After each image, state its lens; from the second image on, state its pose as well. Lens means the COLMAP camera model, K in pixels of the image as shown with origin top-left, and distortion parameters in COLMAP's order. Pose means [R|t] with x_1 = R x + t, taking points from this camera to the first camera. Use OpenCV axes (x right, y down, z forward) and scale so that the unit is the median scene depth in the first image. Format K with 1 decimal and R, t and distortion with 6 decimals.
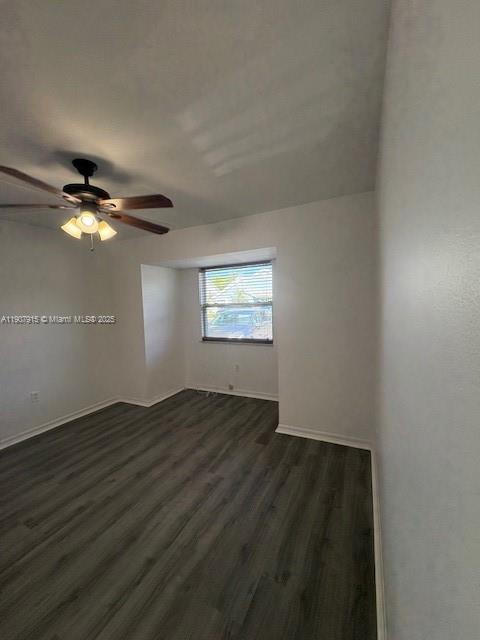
lens RADIAL K [[255.2, 0, 240.0], [0, 255.2, 320.0], [0, 0, 1]] dist [-0.000396, -0.000237]
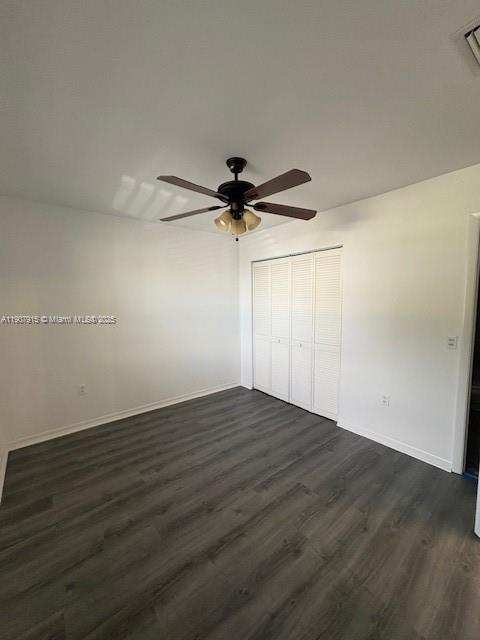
lens RADIAL K [[255.2, 0, 240.0], [0, 255.2, 320.0], [0, 0, 1]] dist [-0.000396, -0.000237]
pose [[-0.905343, -0.000608, 0.424680, -0.859513], [0.069728, 0.986215, 0.150059, -0.102813], [-0.418917, 0.165467, -0.892821, 1.642264]]
